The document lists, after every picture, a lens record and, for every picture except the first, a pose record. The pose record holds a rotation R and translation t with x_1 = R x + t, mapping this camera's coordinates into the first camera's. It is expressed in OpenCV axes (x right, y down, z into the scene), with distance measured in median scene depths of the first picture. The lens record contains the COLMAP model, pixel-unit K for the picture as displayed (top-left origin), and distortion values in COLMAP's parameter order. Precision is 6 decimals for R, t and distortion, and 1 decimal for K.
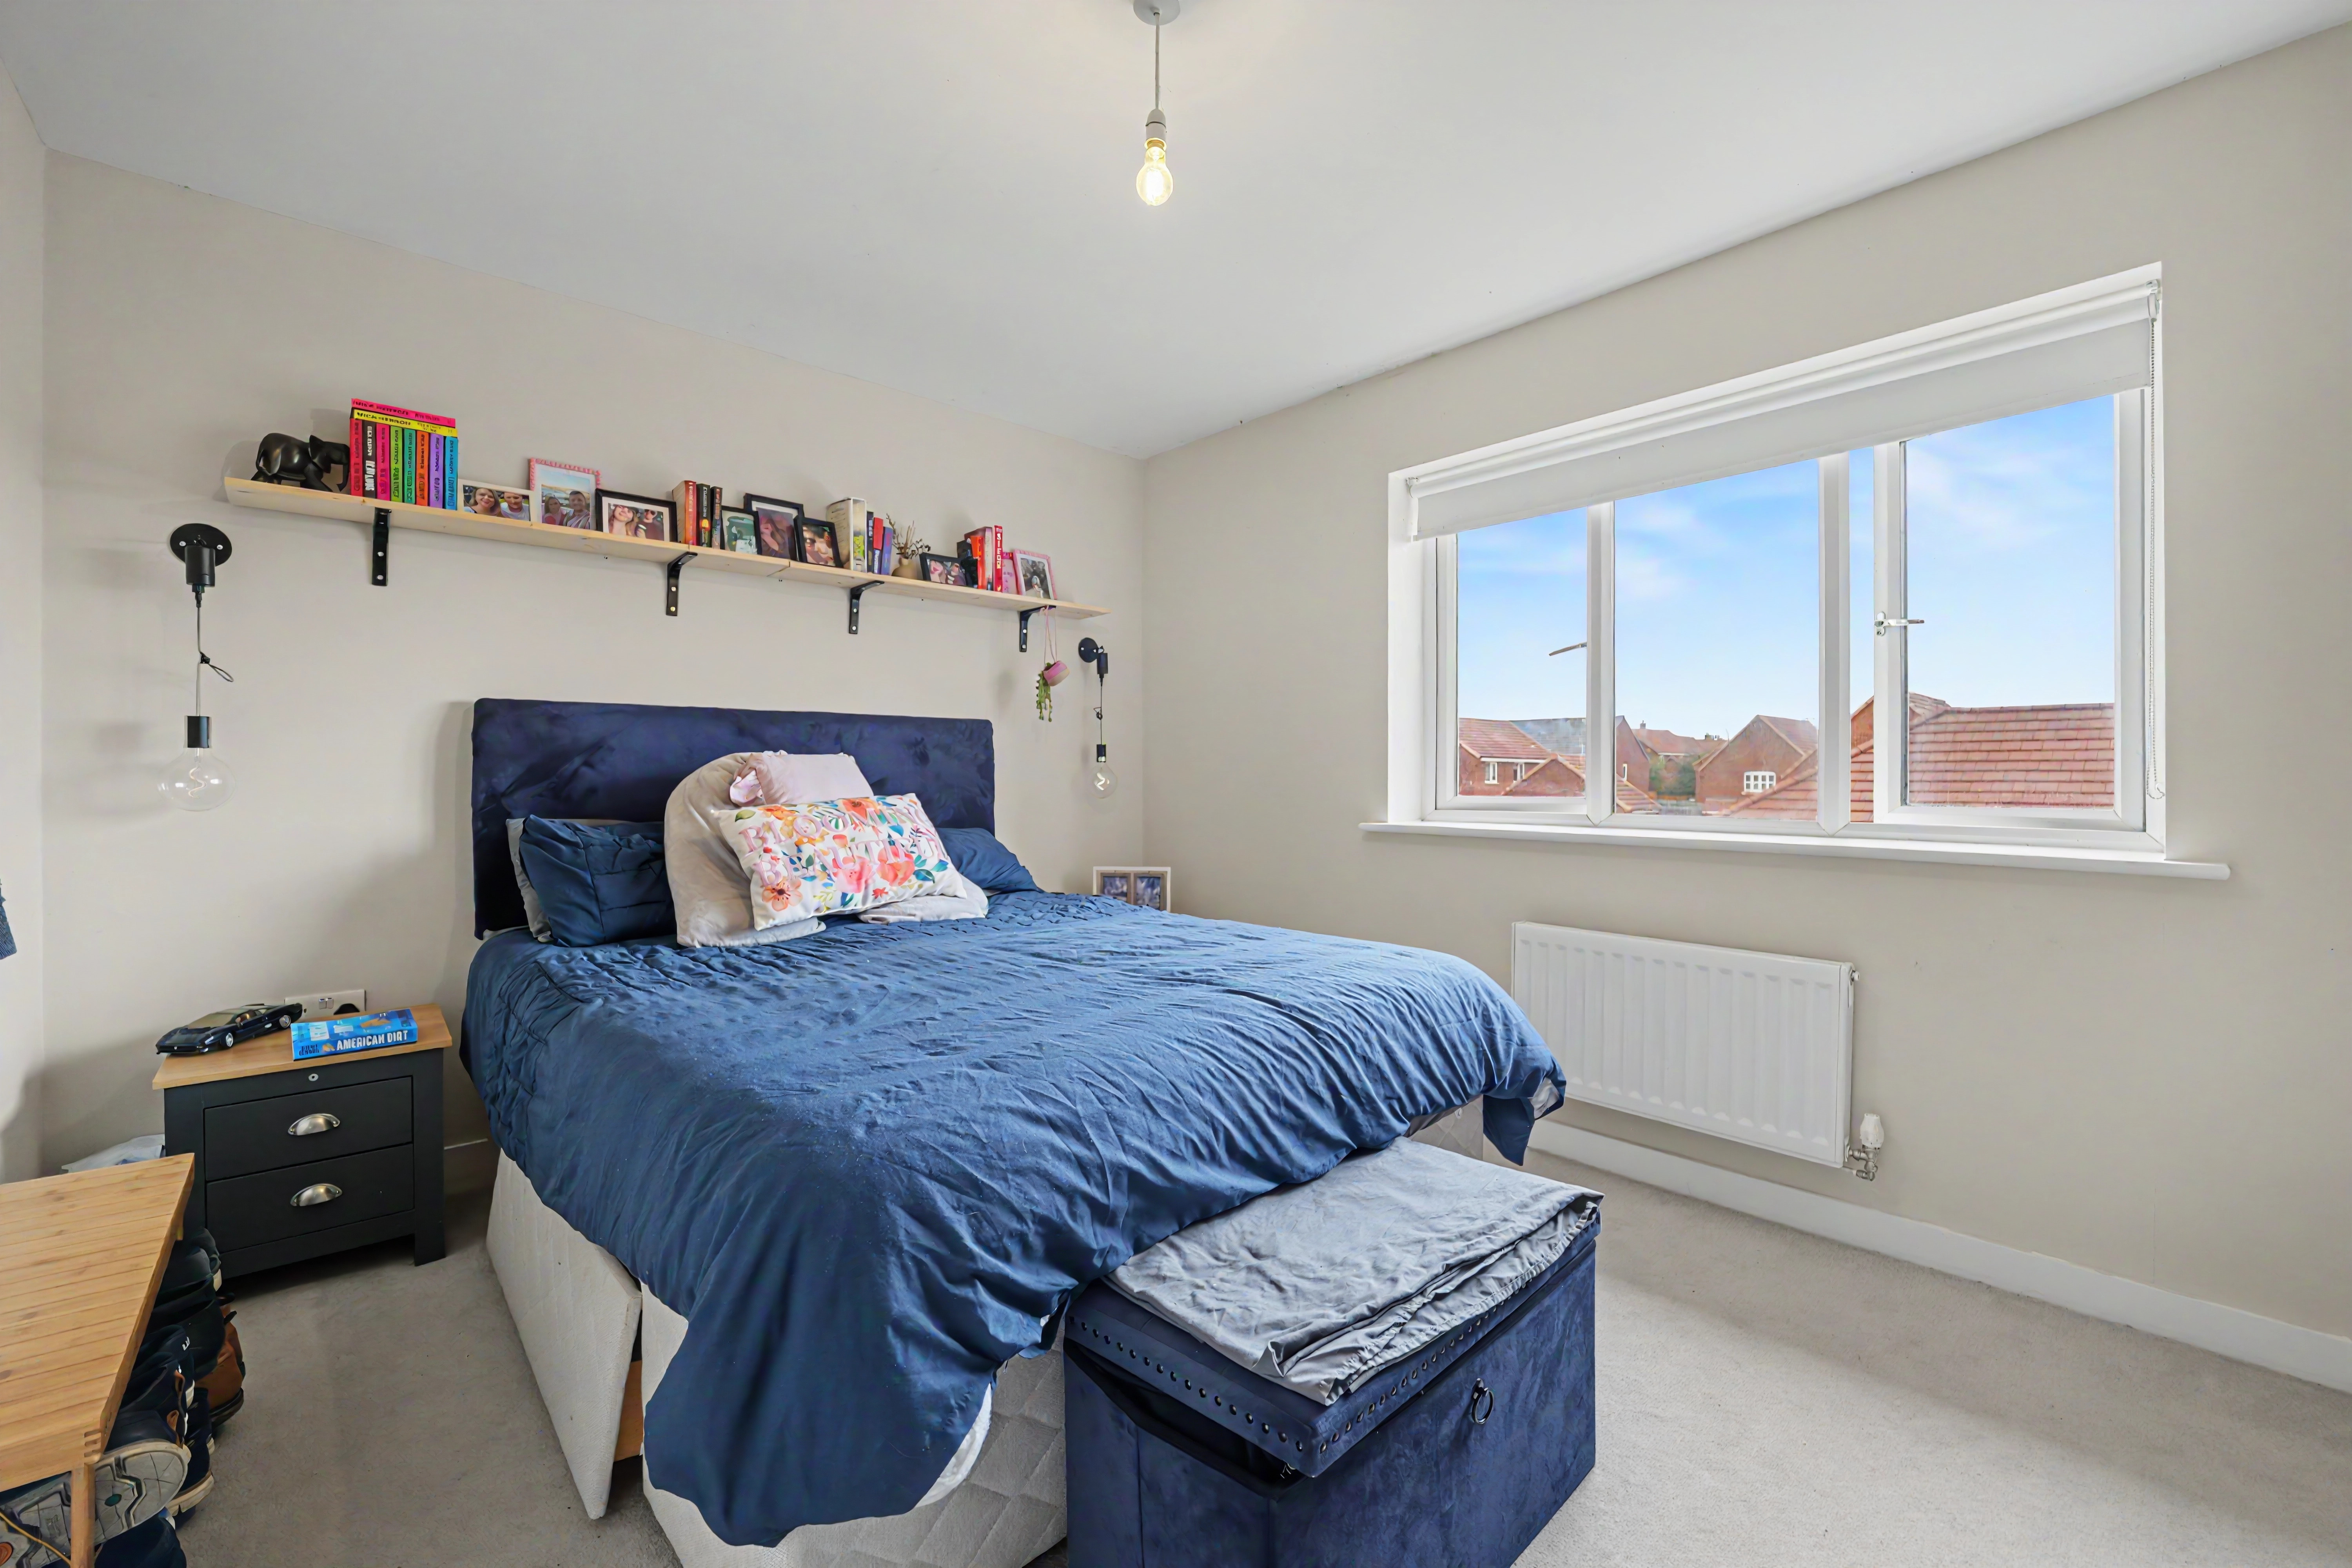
lens RADIAL K [[956.4, 0, 1182.9], [0, 956.4, 787.3], [0, 0, 1]] dist [-0.013138, 0.000933]
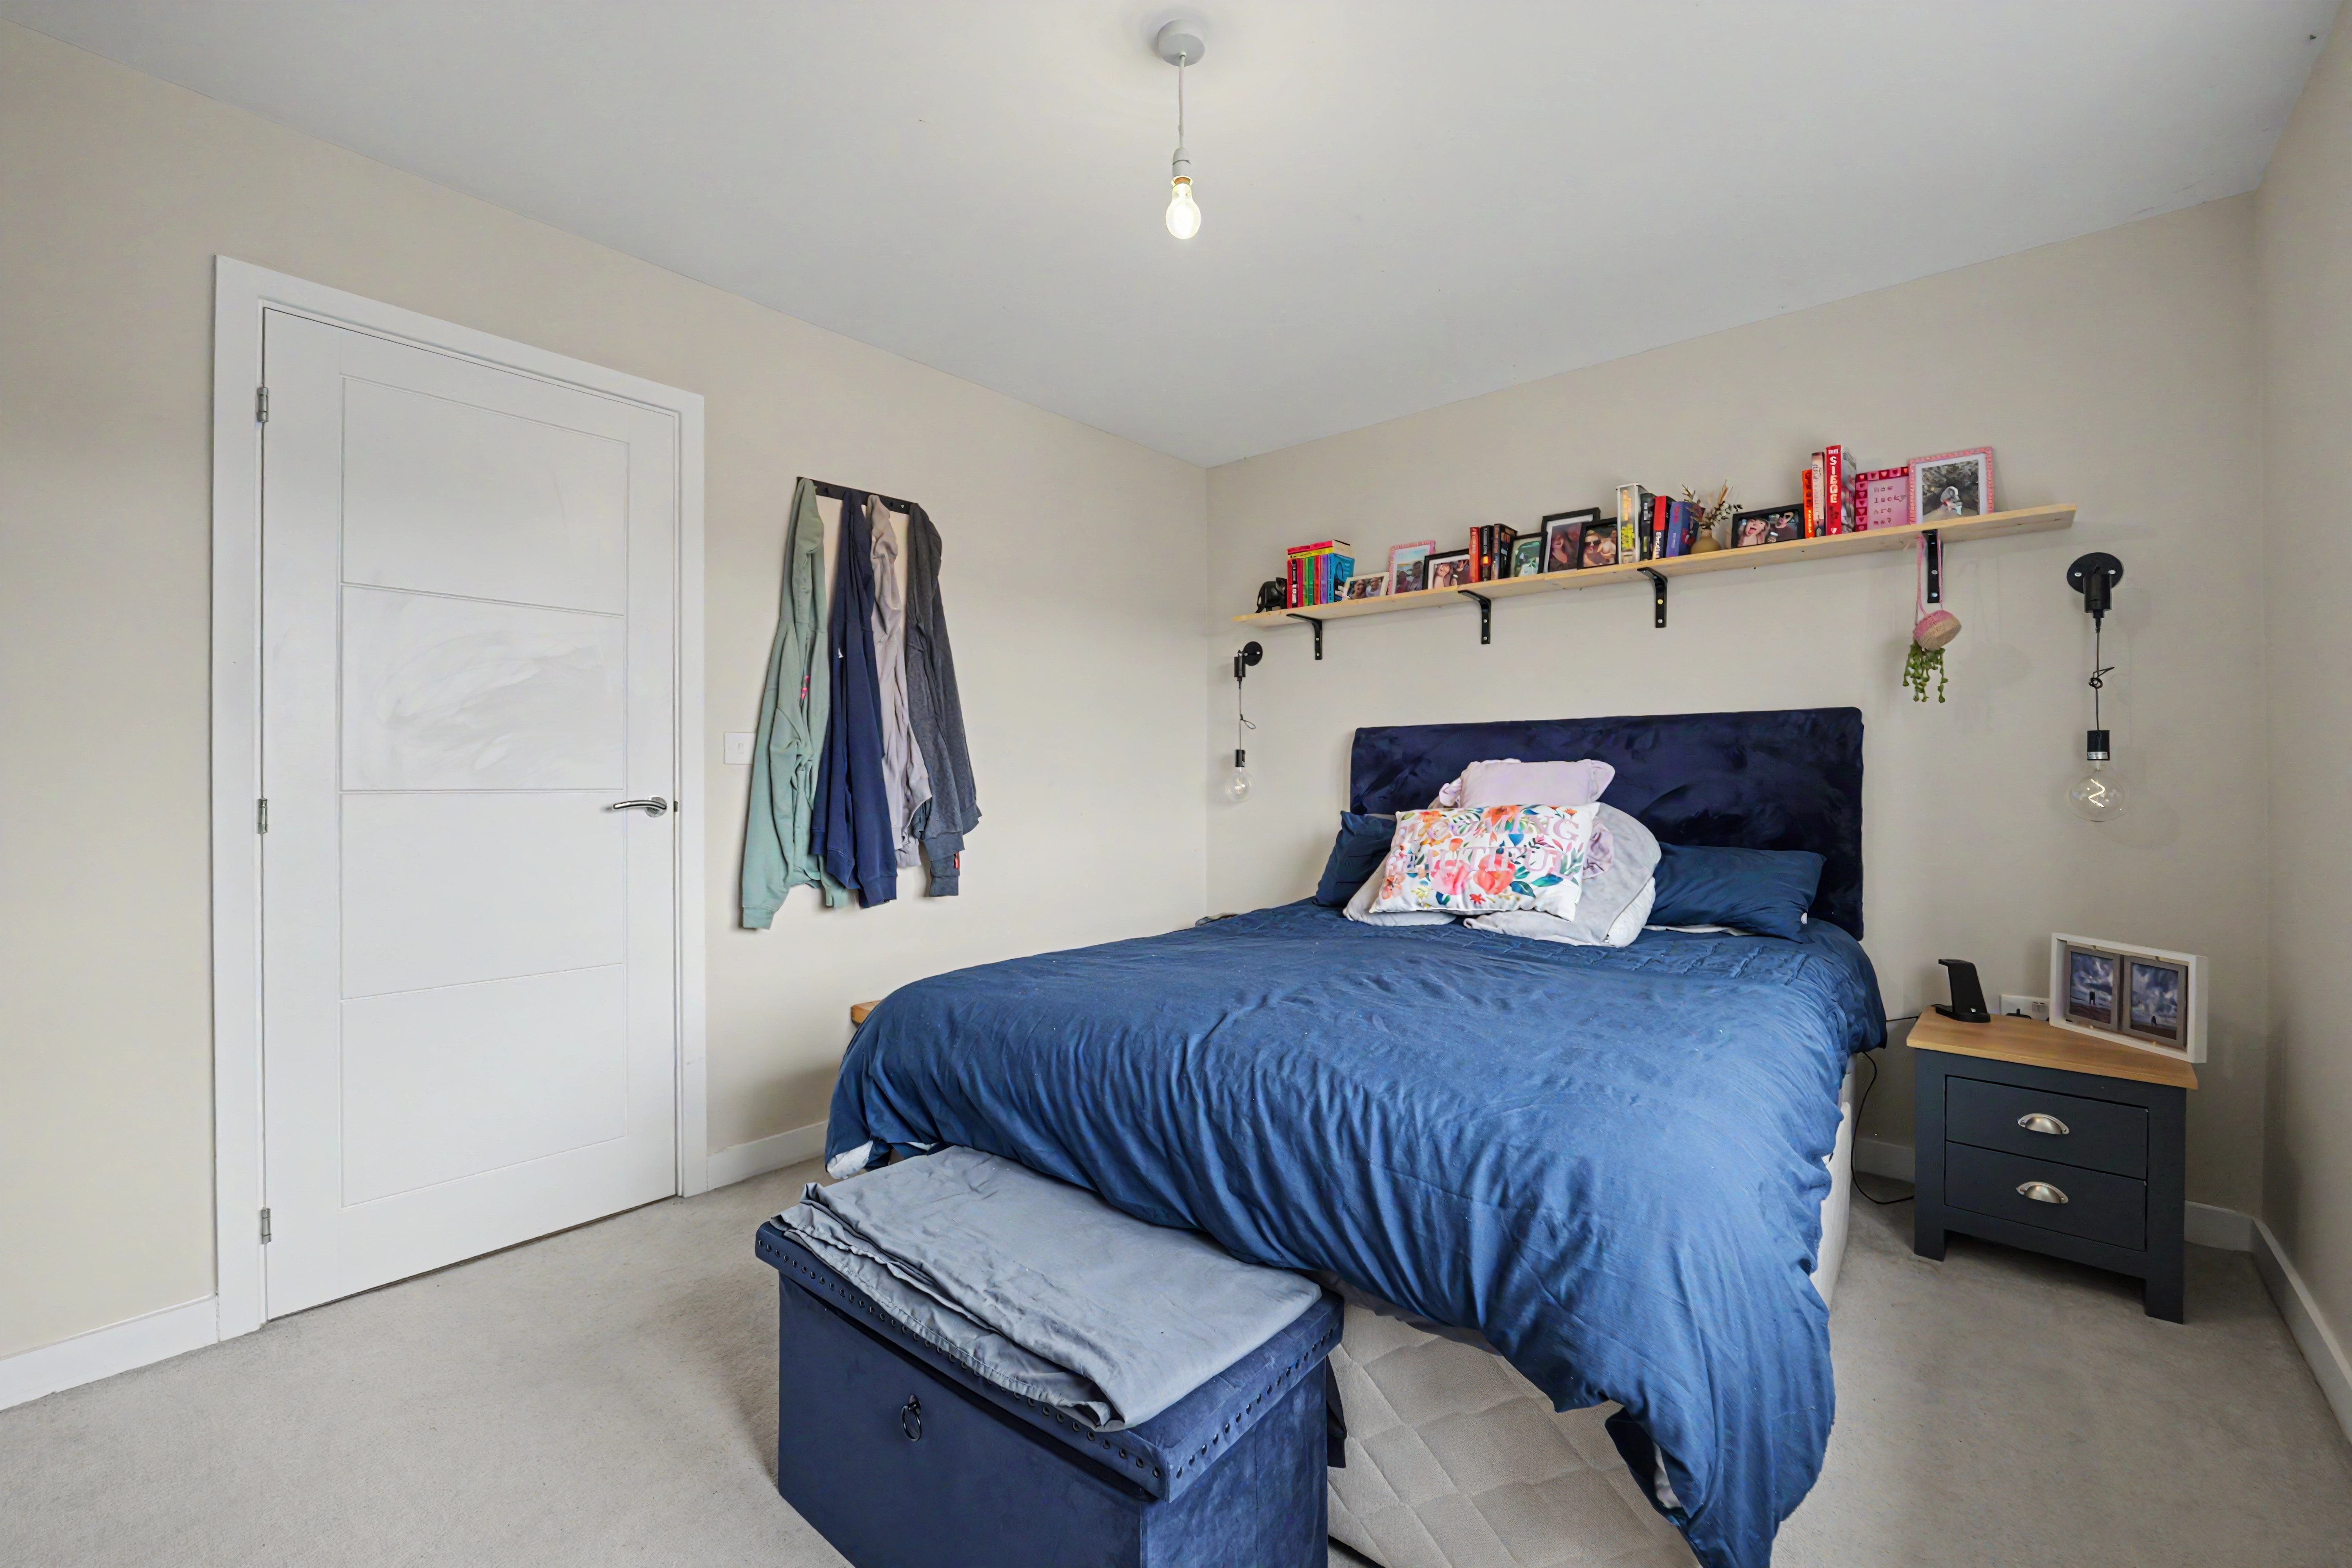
lens RADIAL K [[956.4, 0, 1182.2], [0, 956.4, 787.0], [0, 0, 1]] dist [-0.013138, 0.000933]
pose [[0.127208, 0.004840, -0.991864, 0.621736], [-0.012413, 0.999918, 0.003287, -0.007148], [0.991798, 0.011894, 0.127258, 0.537883]]
